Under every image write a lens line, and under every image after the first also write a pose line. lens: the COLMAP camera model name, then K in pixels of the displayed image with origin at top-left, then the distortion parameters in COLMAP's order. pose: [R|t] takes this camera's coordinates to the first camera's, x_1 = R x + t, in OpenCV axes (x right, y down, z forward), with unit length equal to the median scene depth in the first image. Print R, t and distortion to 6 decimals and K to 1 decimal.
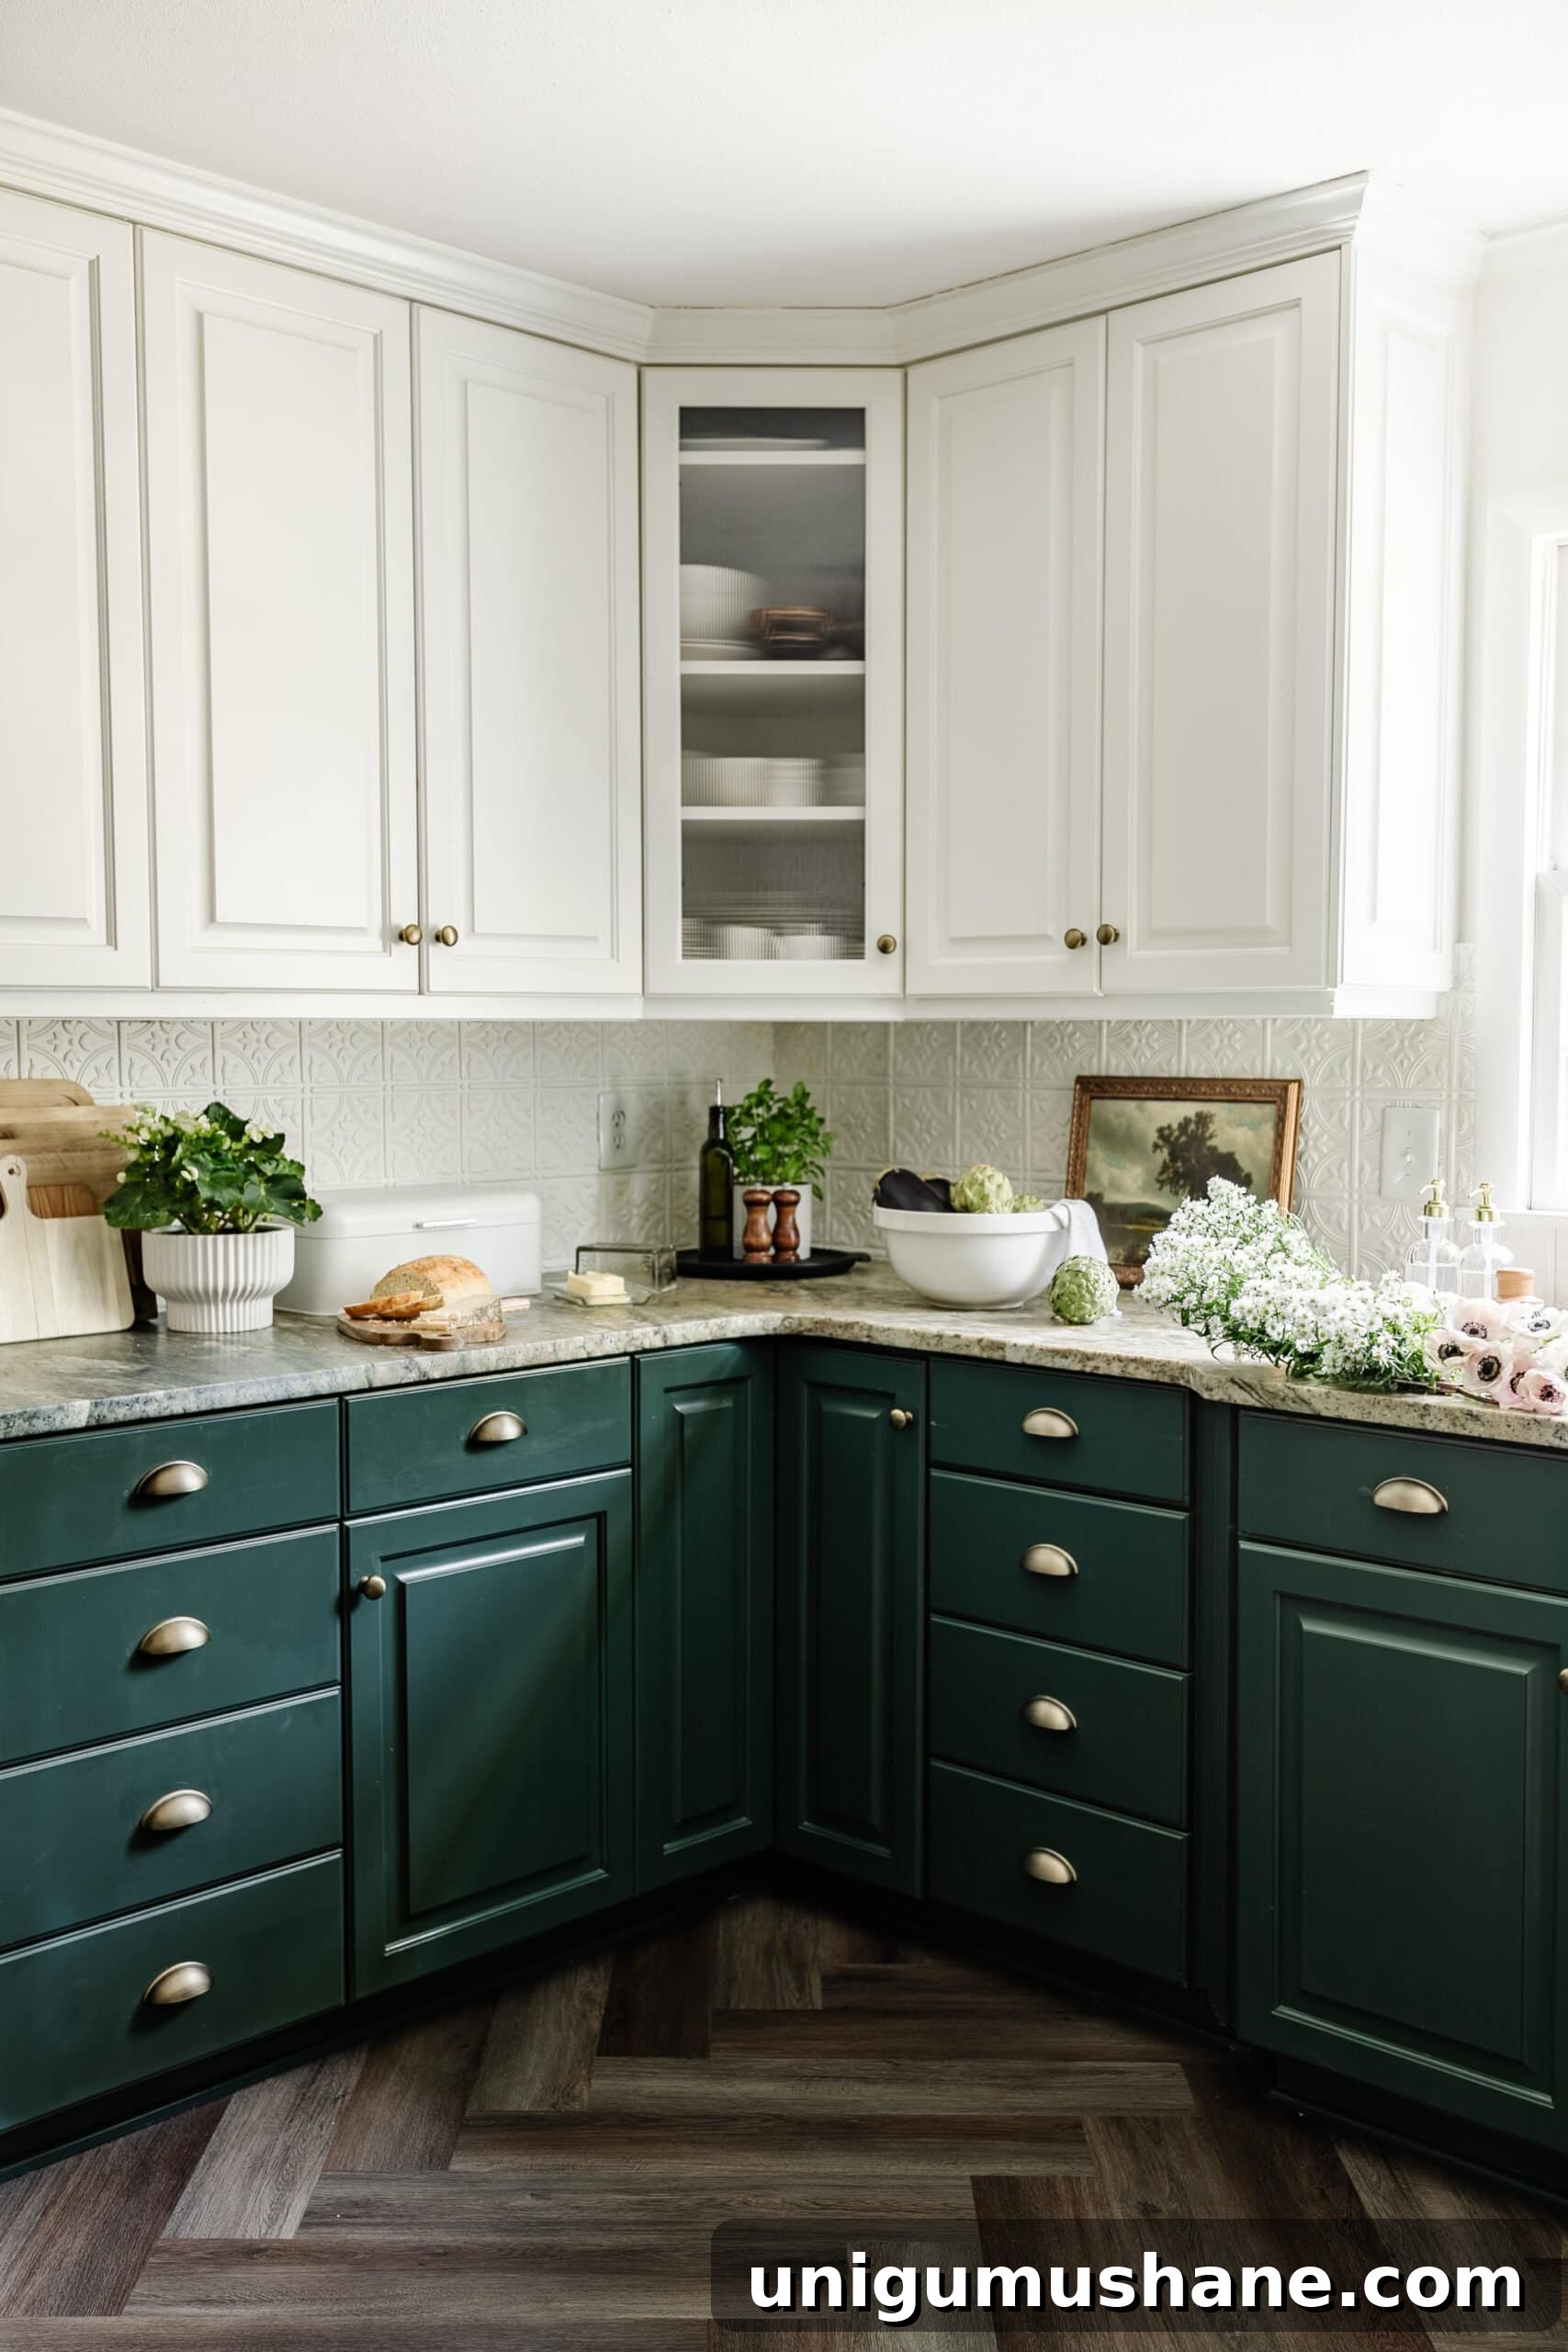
lens RADIAL K [[2272.8, 0, 777.7], [0, 2272.8, 1177.3], [0, 0, 1]] dist [0.009931, 0.005570]
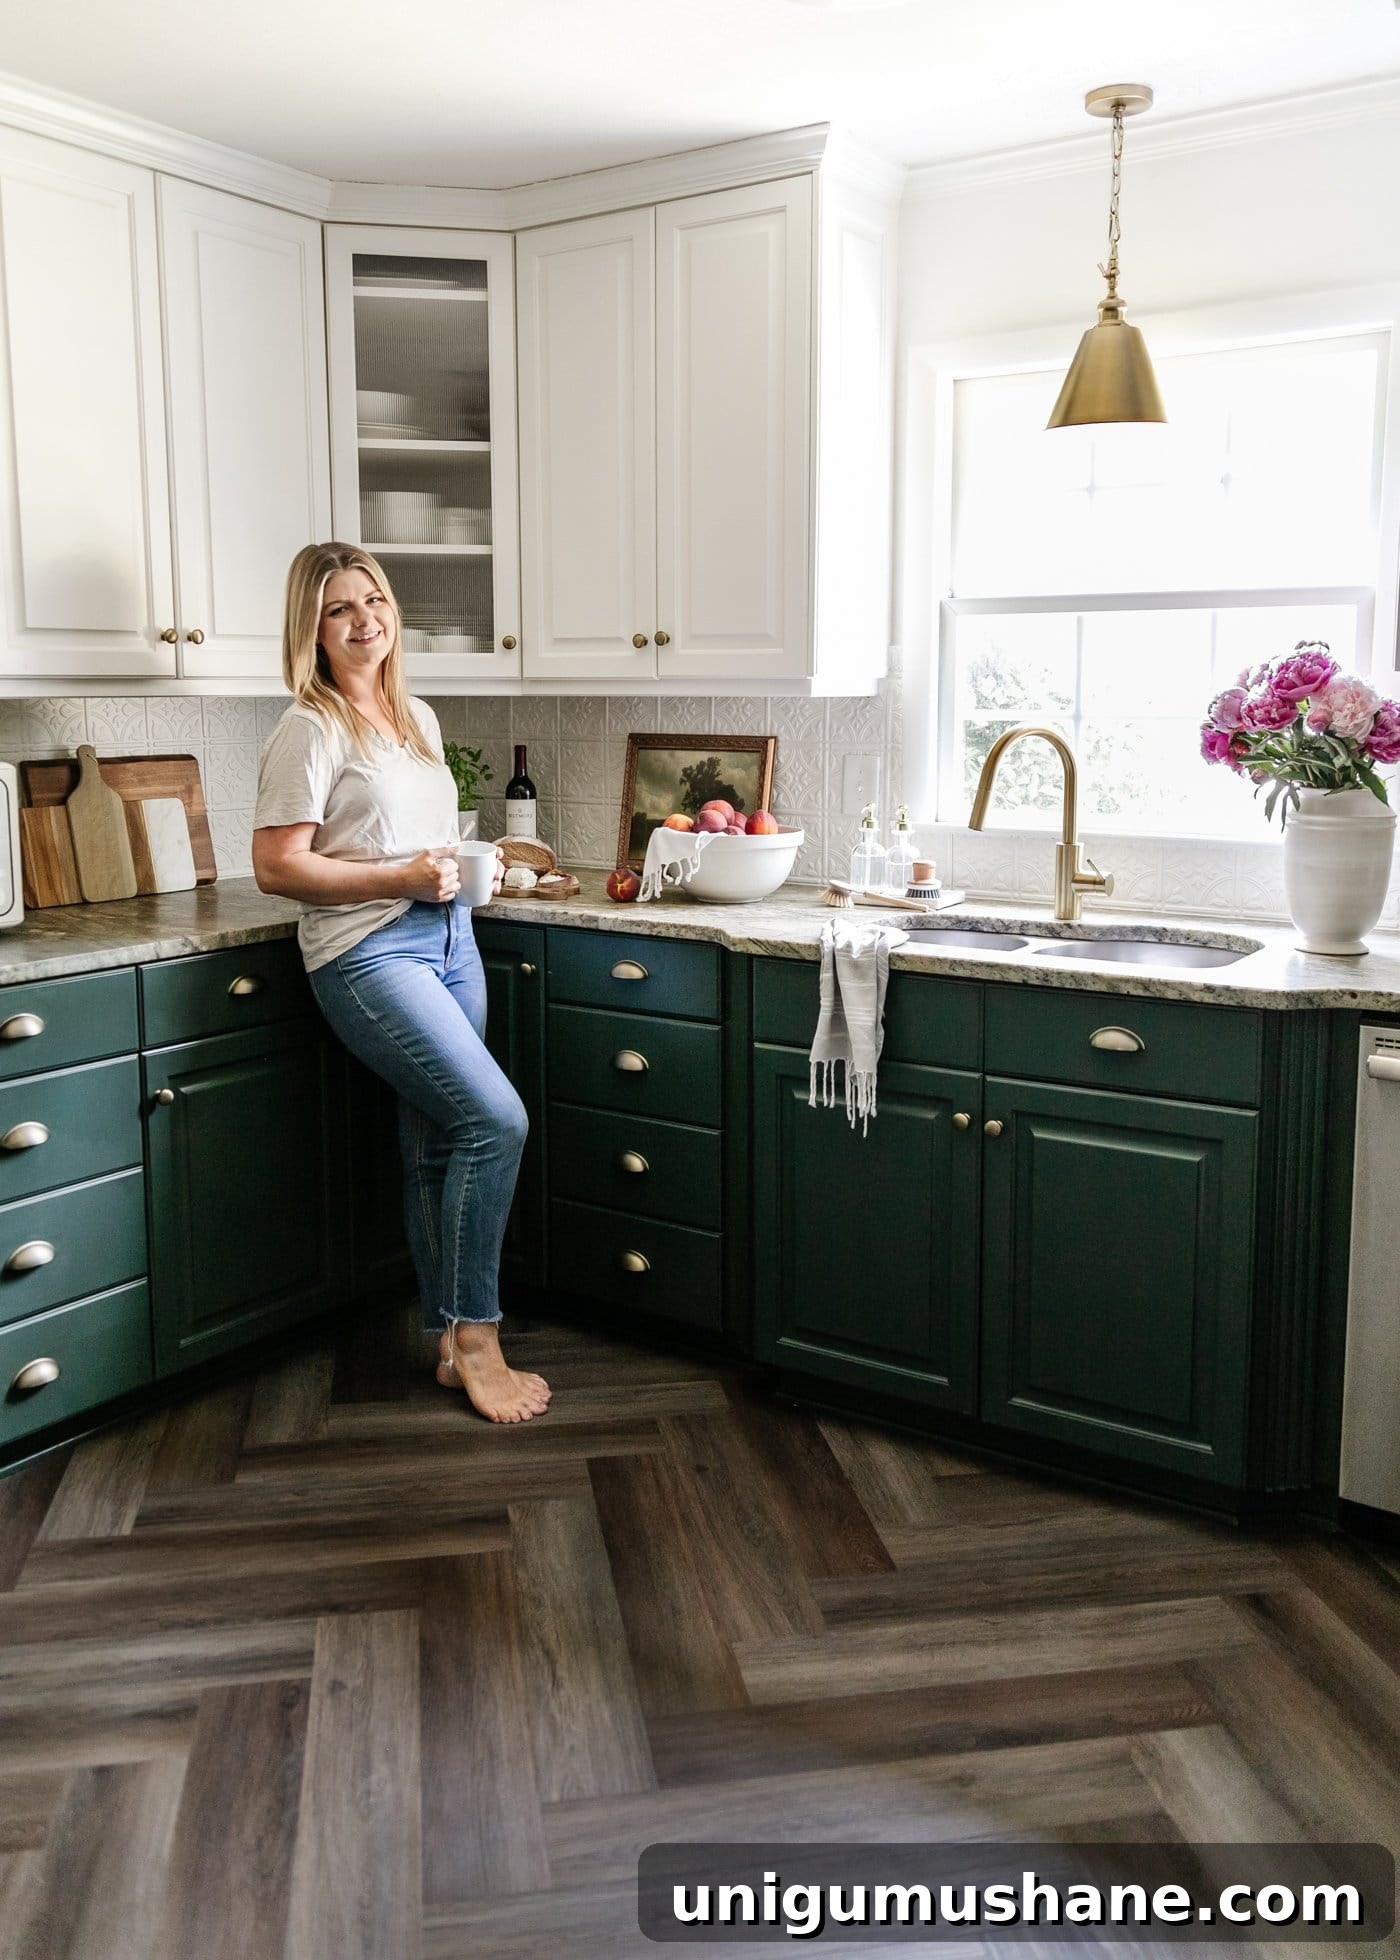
lens RADIAL K [[1671.5, 0, 700.2], [0, 1671.5, 904.5], [0, 0, 1]] dist [0.012609, 0.001220]
pose [[0.984869, -0.022519, 0.171831, -0.020936], [0.010953, 0.997628, 0.067965, -0.008526], [-0.172954, -0.065055, 0.982779, -0.082074]]
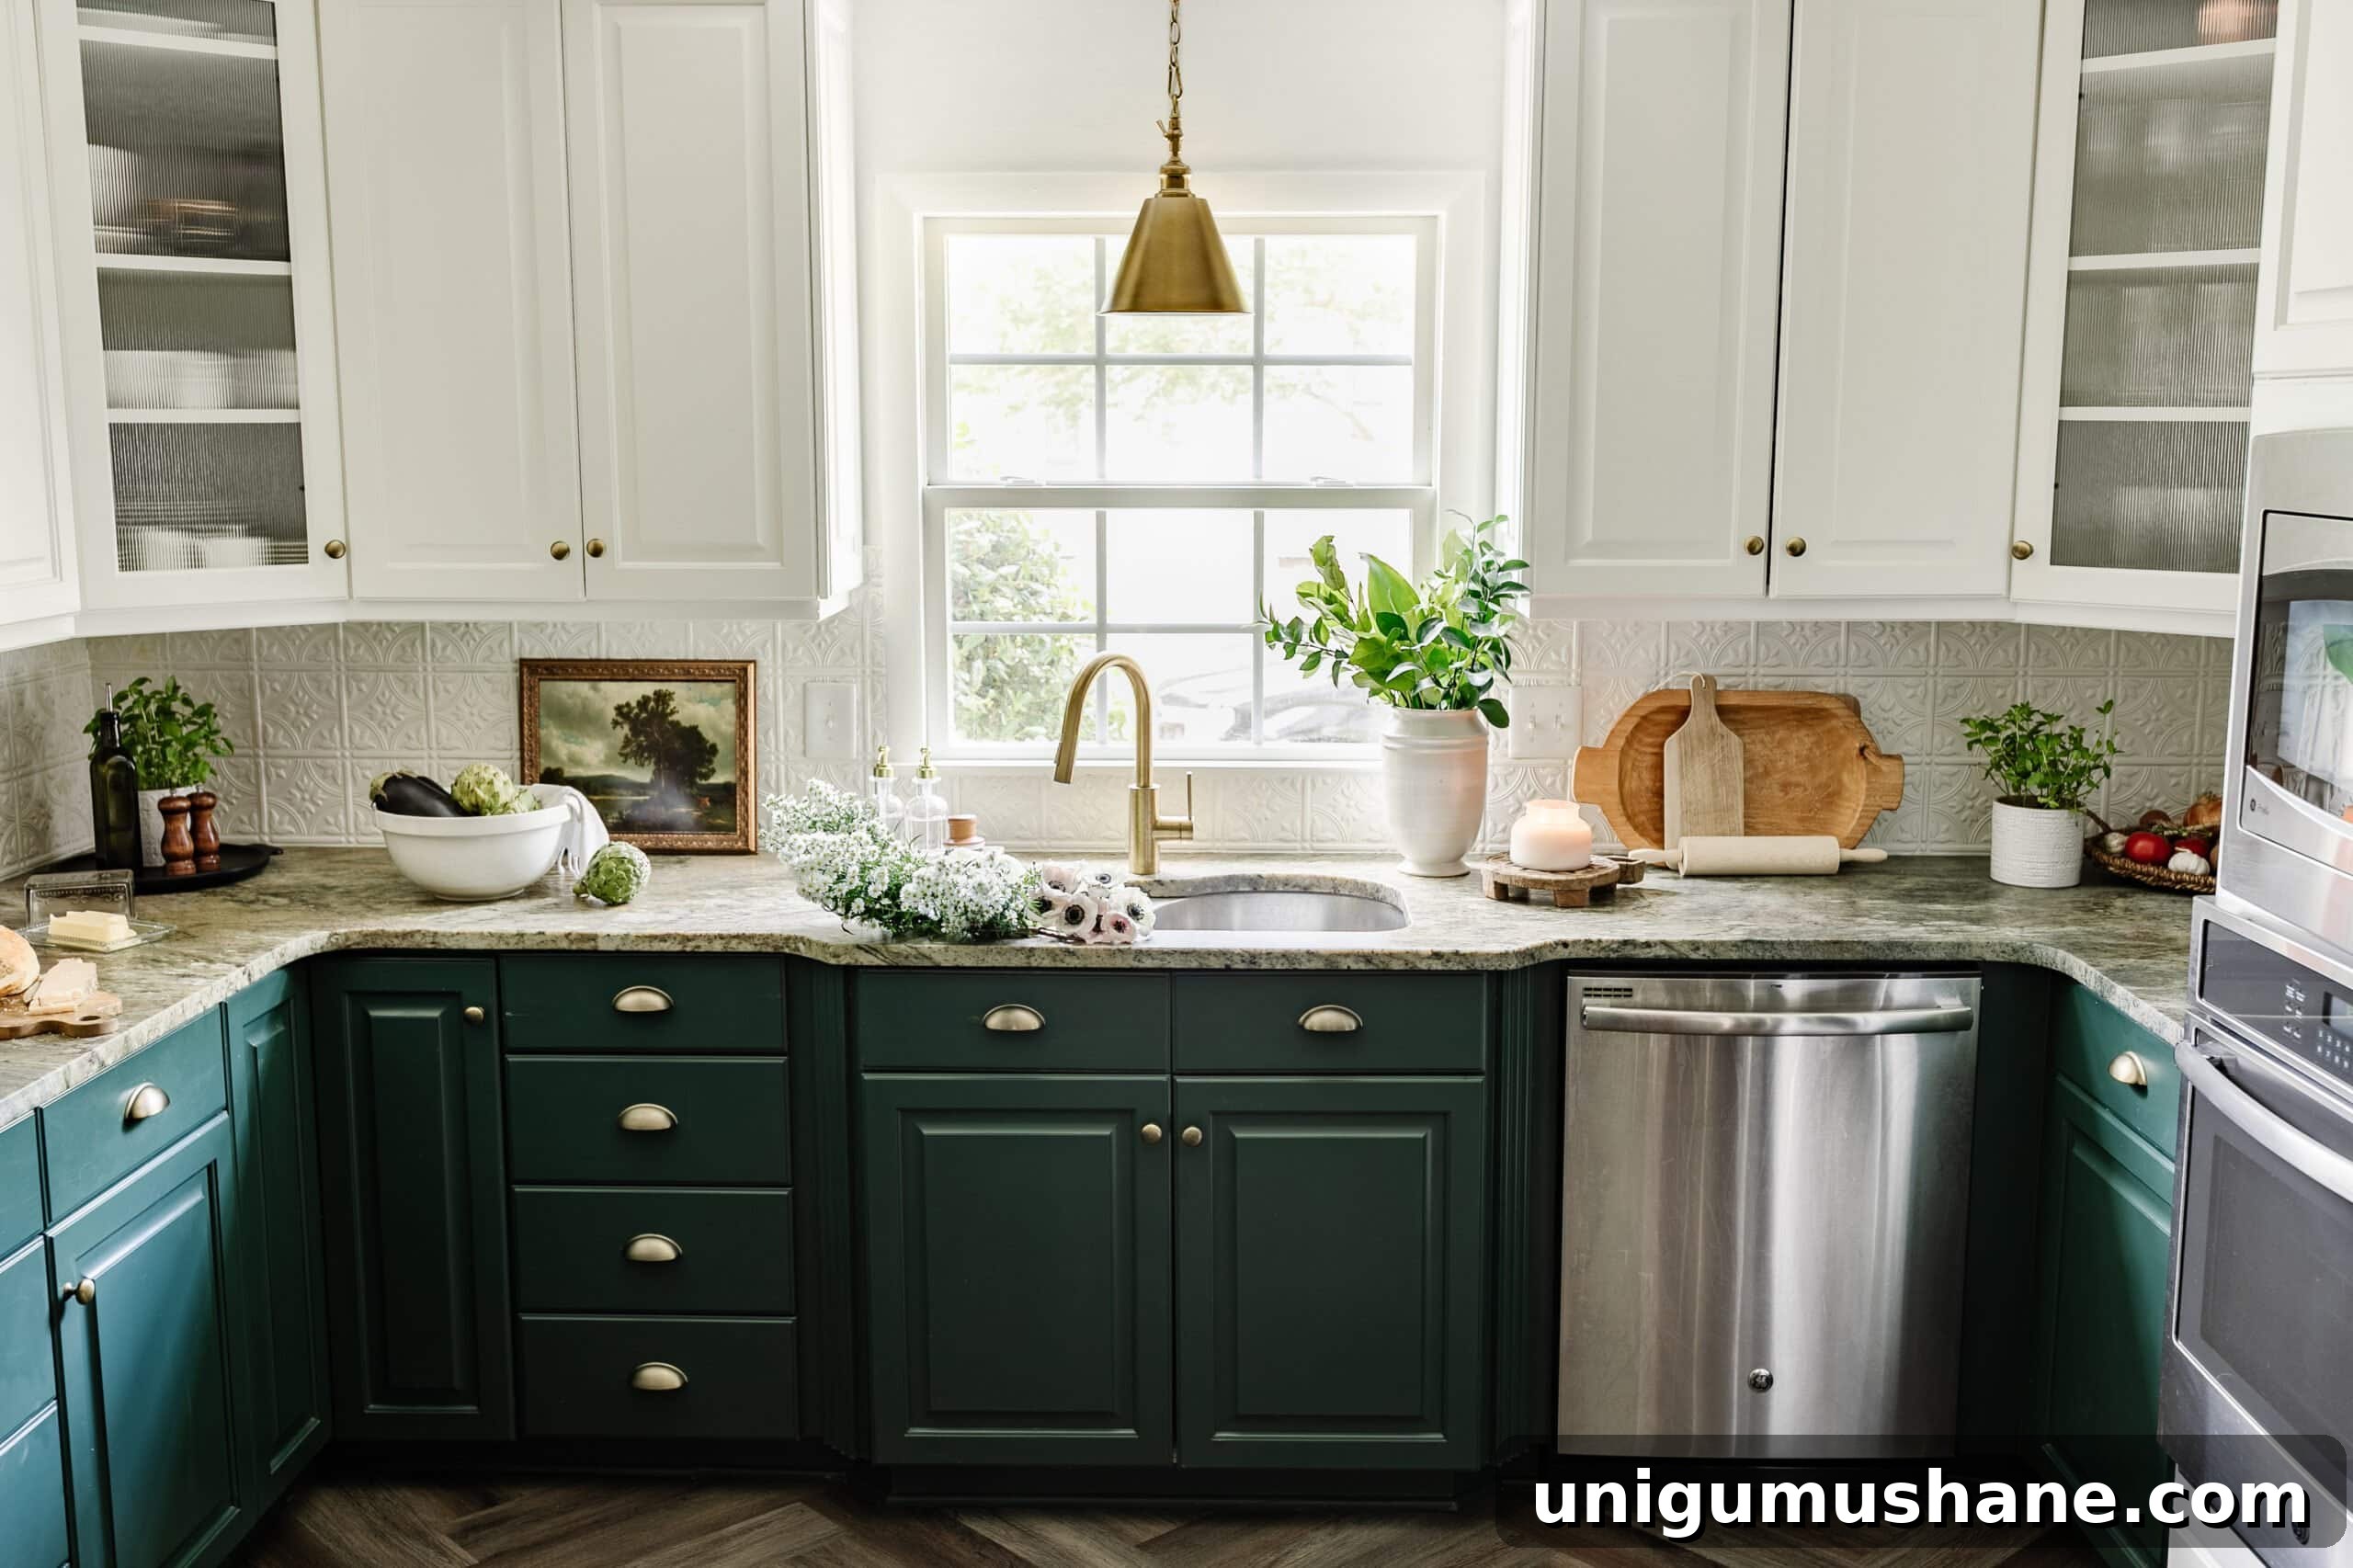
lens RADIAL K [[2274.0, 0, 1176.5], [0, 2274.0, 784.0], [0, 0, 1]] dist [0.009931, 0.005570]
pose [[0.734727, -0.106754, 0.669910, -0.413089], [0.041933, 0.992798, 0.112218, -0.108818], [-0.677065, -0.054358, 0.733913, -0.004370]]
